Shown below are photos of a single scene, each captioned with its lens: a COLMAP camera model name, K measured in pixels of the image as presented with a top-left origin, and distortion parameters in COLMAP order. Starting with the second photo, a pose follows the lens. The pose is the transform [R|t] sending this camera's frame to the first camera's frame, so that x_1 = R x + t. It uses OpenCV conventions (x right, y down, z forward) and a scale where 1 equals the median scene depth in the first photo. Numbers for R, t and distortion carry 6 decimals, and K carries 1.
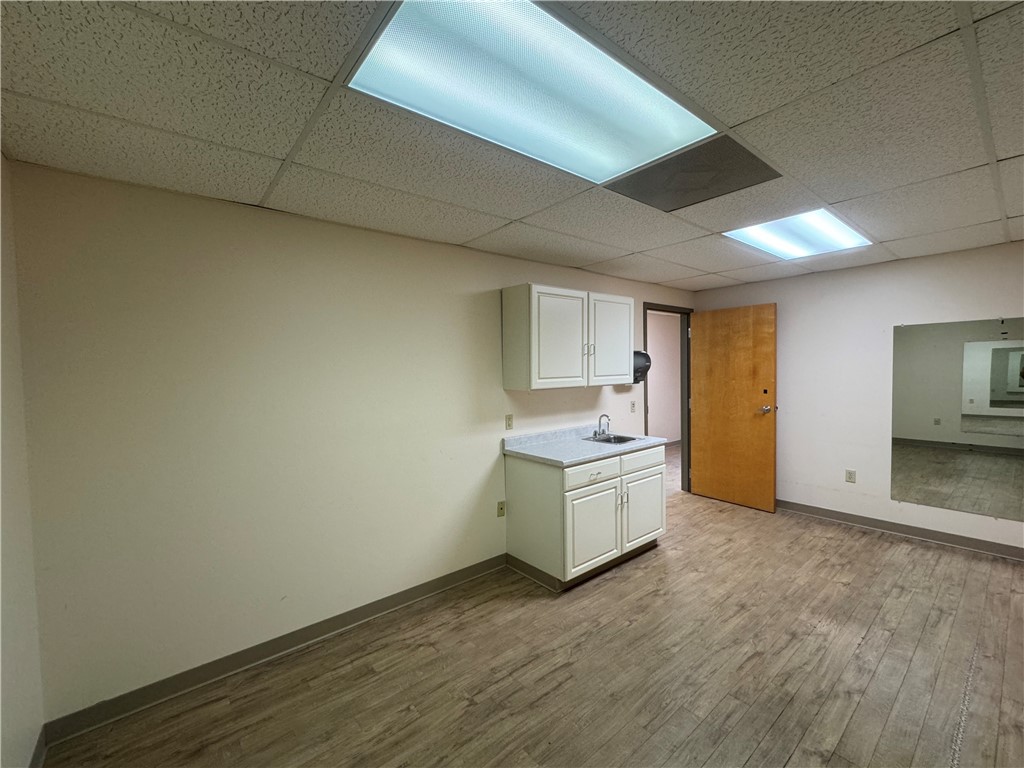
lens RADIAL K [[429.1, 0, 512.7], [0, 429.1, 382.6], [0, 0, 1]] dist [-0.001945, 0.000208]
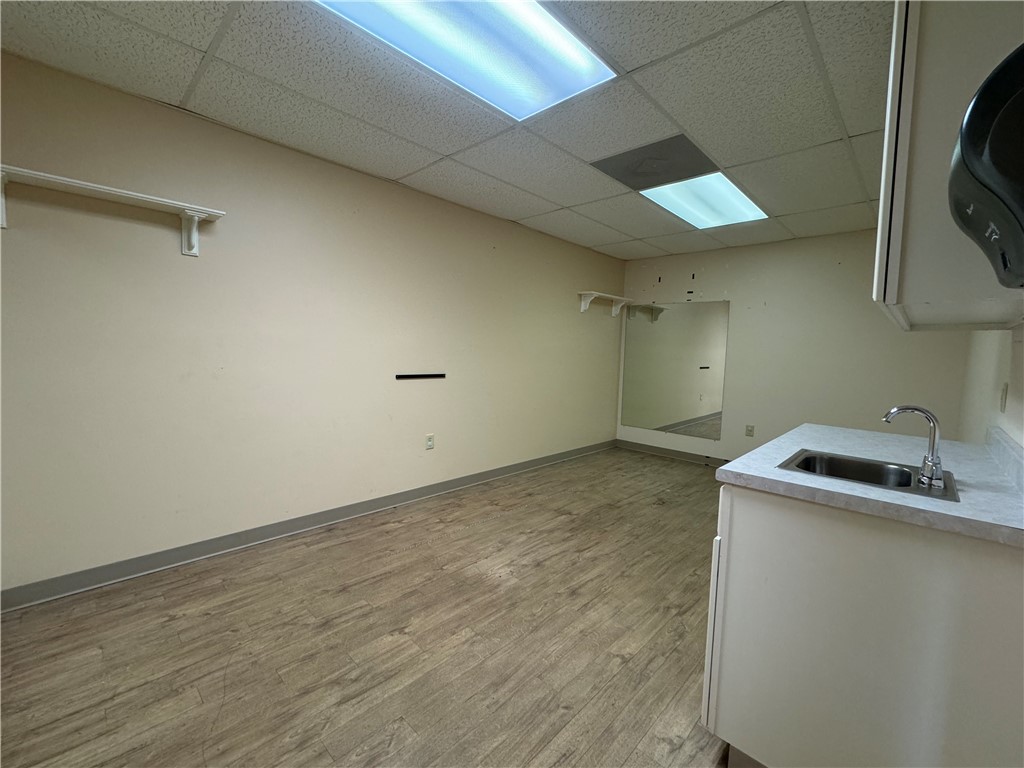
lens RADIAL K [[429.1, 0, 512.7], [0, 429.1, 382.6], [0, 0, 1]] dist [-0.001945, 0.000208]
pose [[-0.993236, -0.004376, -0.116027, 0.774944], [-0.018232, 0.992771, 0.118630, 0.032697], [0.114669, 0.119943, -0.986136, 1.807110]]
